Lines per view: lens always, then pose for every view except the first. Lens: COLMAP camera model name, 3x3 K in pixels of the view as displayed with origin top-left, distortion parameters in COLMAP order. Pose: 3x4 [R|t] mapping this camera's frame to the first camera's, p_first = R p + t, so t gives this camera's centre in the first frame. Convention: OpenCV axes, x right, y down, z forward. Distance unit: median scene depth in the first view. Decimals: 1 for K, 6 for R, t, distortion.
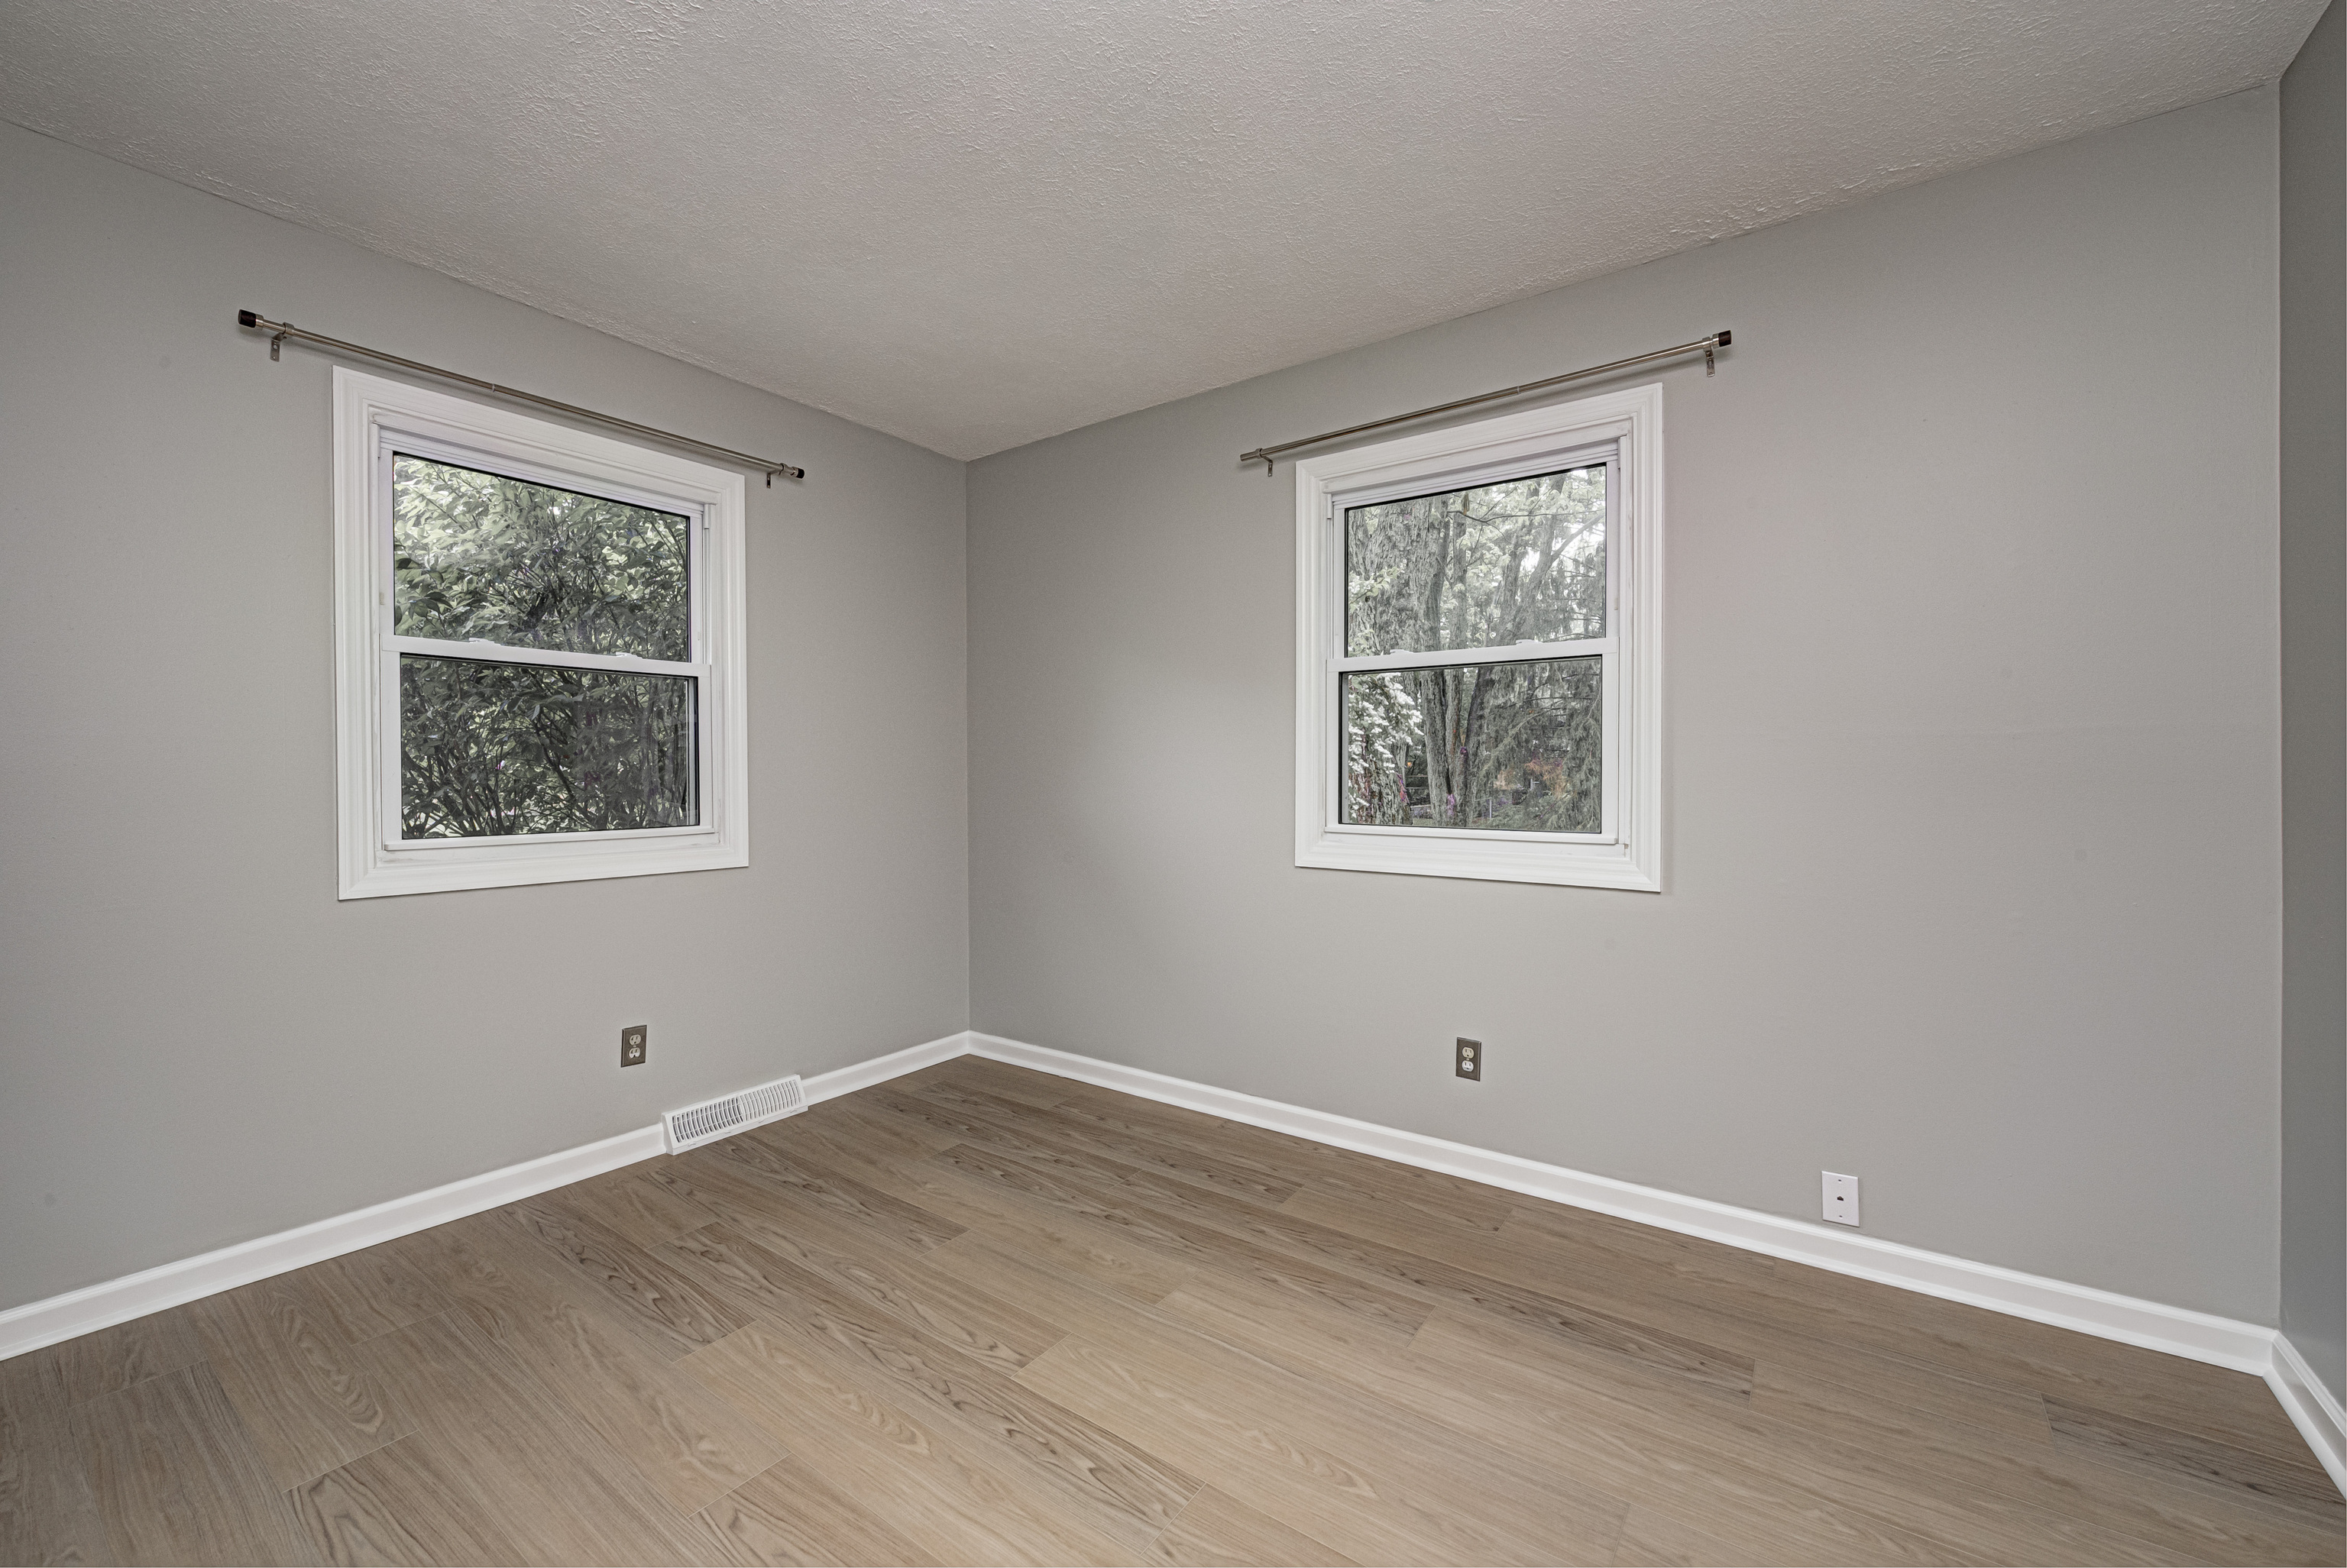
lens RADIAL K [[938.4, 0, 1161.4], [0, 938.4, 780.2], [0, 0, 1]] dist [0.000976, -0.001685]
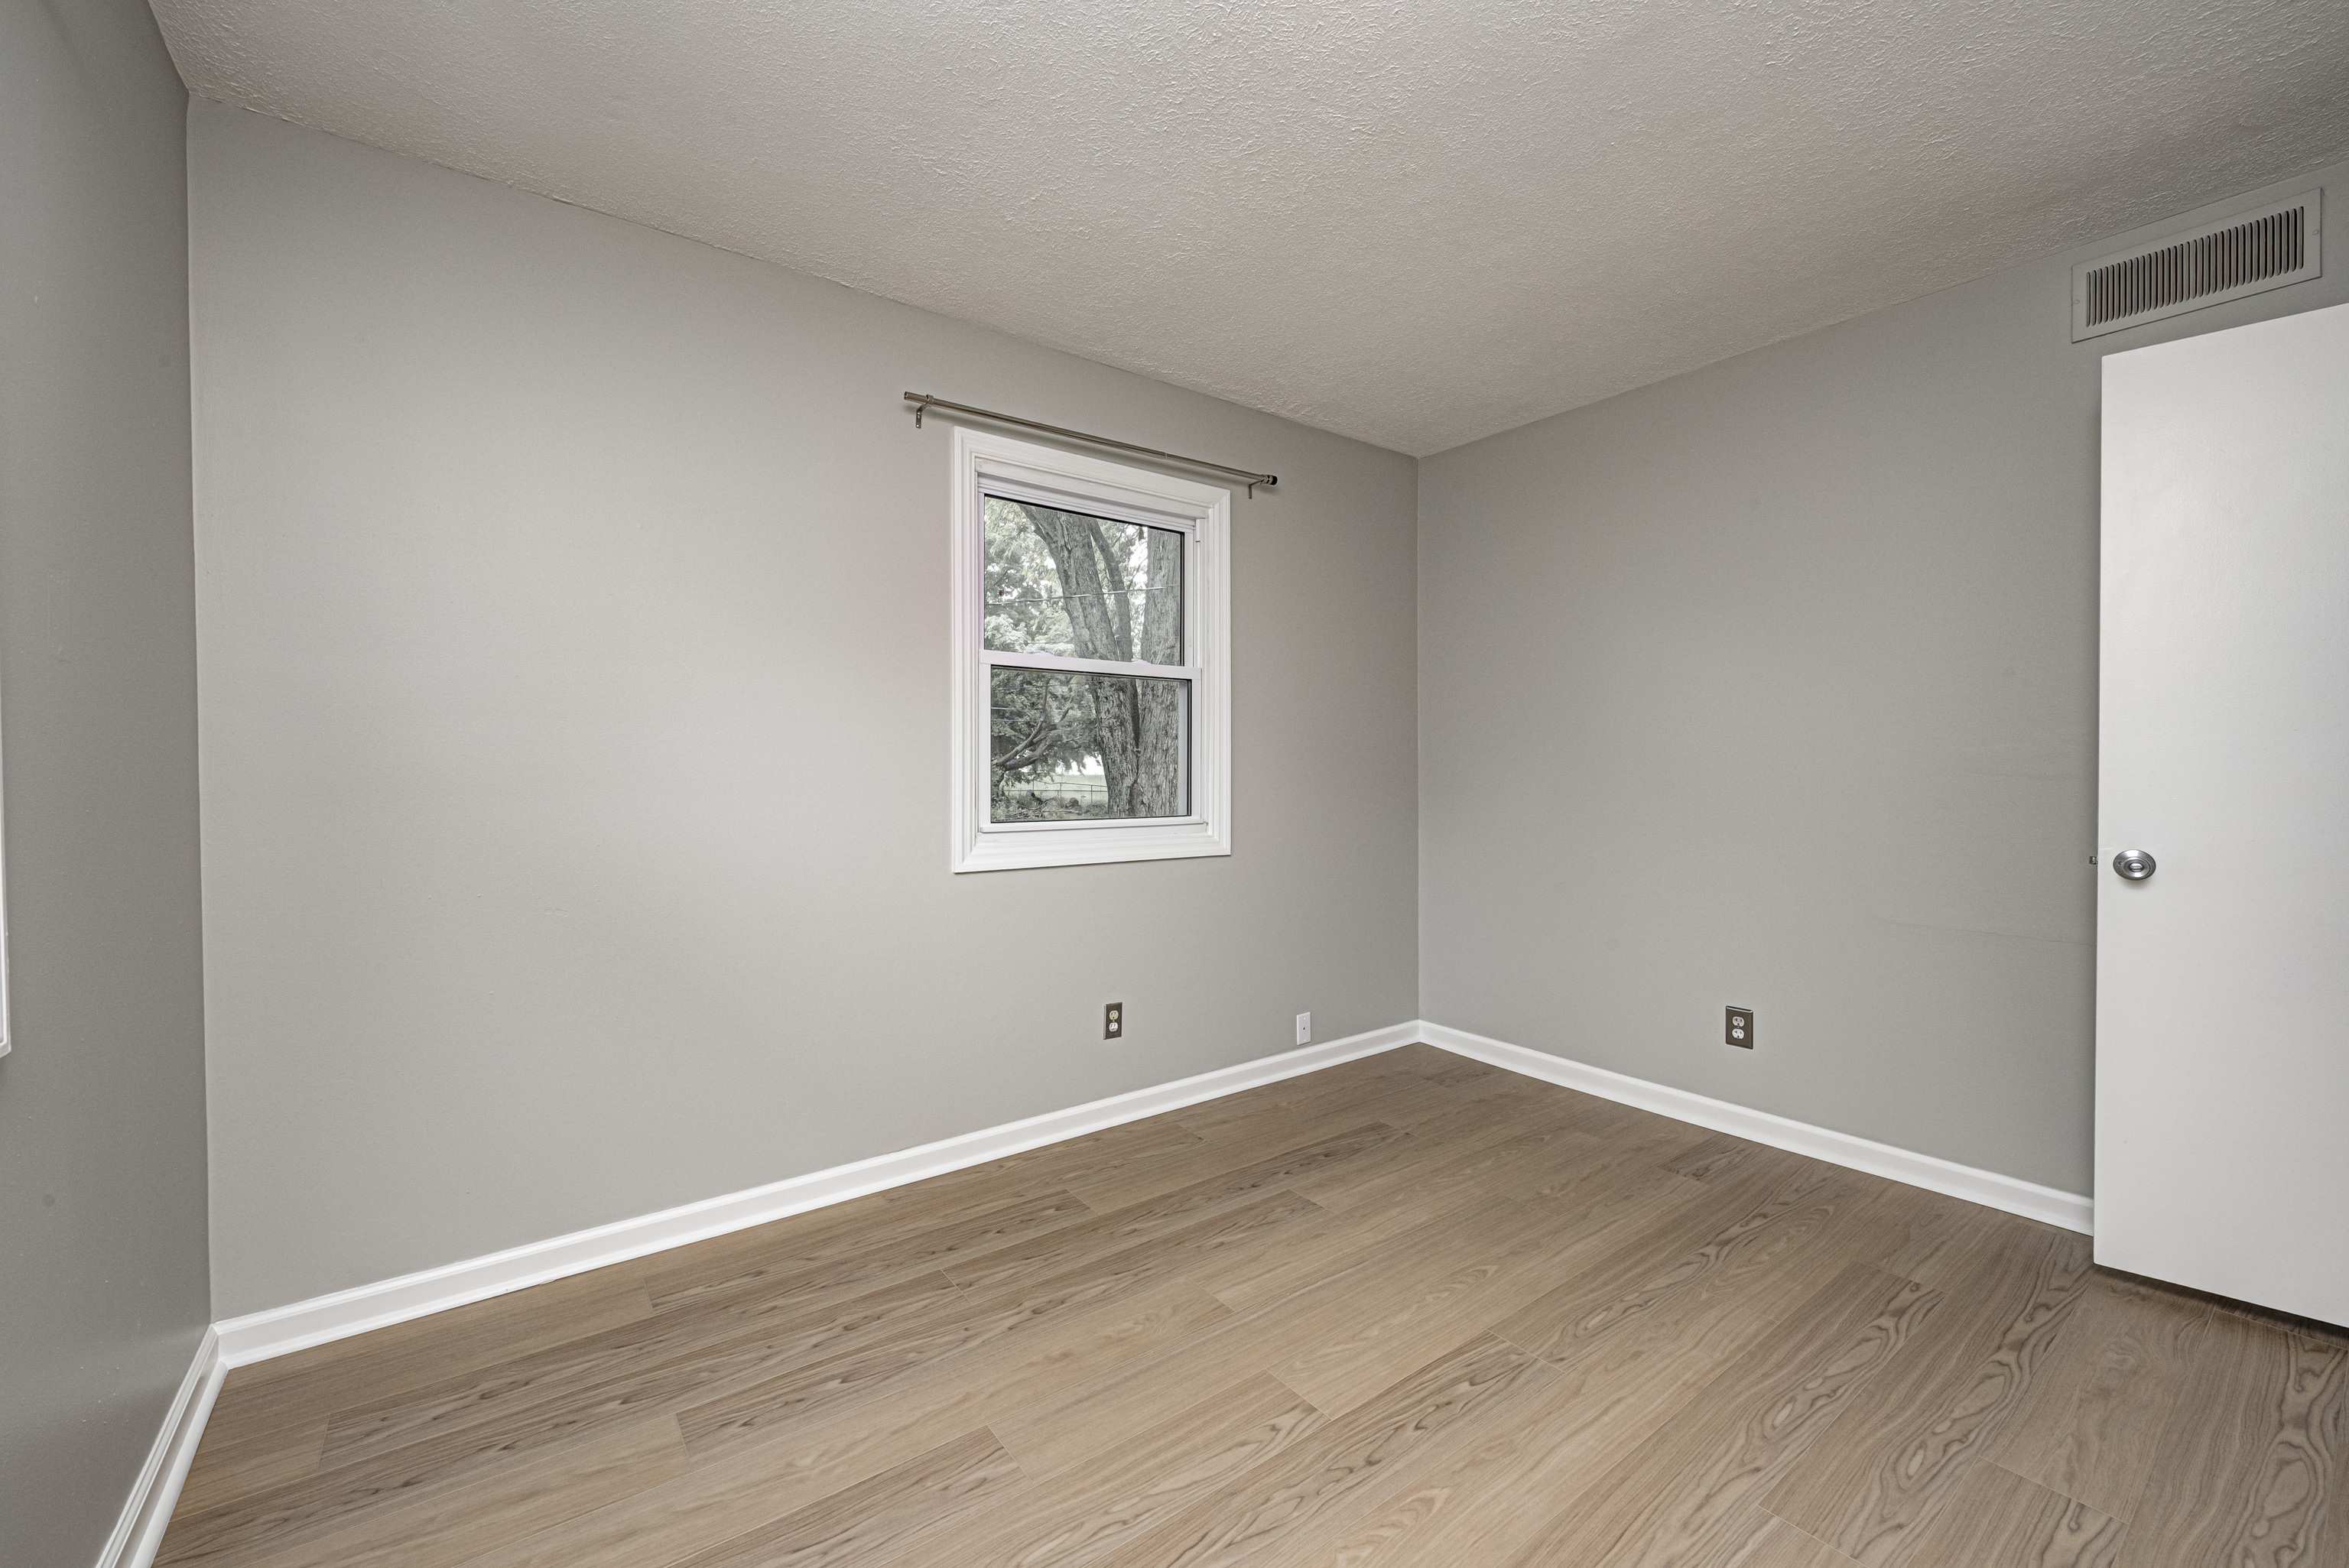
lens RADIAL K [[939.3, 0, 1177.2], [0, 939.3, 784.1], [0, 0, 1]] dist [0.000976, -0.001685]
pose [[0.295397, -0.016731, 0.955228, -0.825363], [0.009538, 0.999848, 0.014563, -0.007162], [-0.955327, 0.004809, 0.295512, 0.659703]]
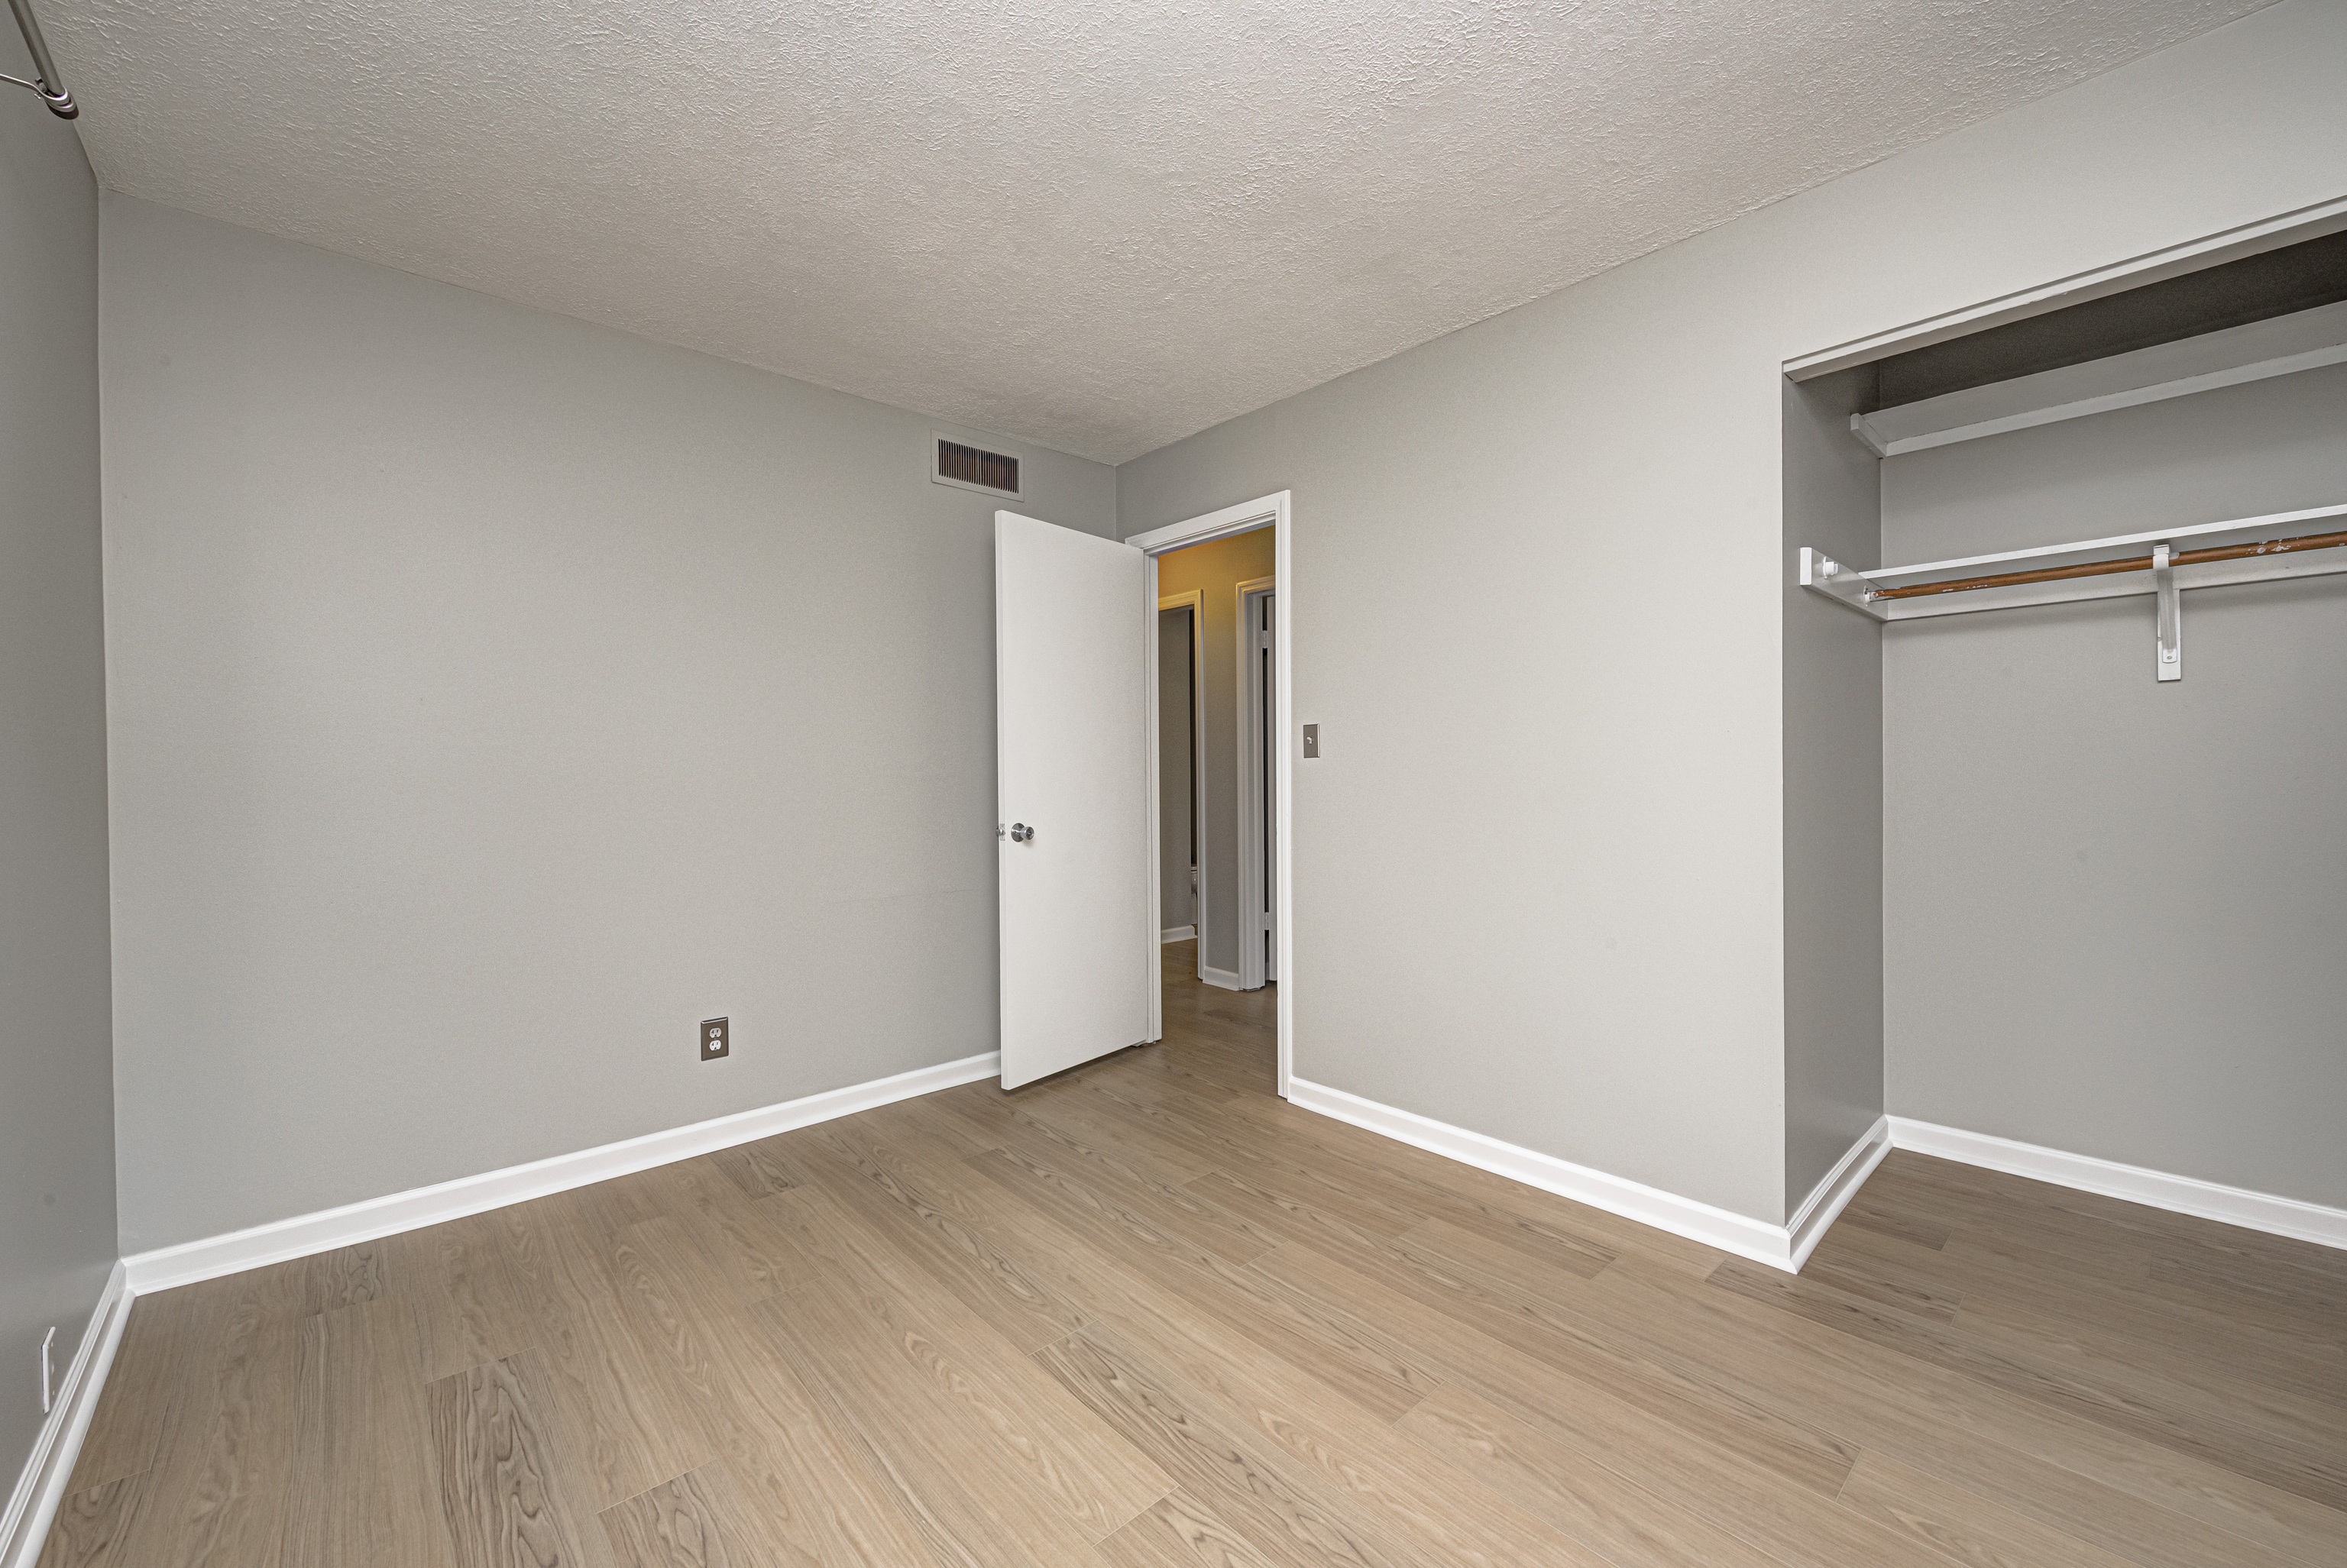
lens RADIAL K [[938.4, 0, 1161.4], [0, 938.4, 769.5], [0, 0, 1]] dist [0.000976, -0.001685]
pose [[-0.977201, 0.010392, 0.212060, -0.251760], [0.012490, 0.999885, 0.008556, -0.013047], [-0.211947, 0.011010, -0.977219, 1.385709]]
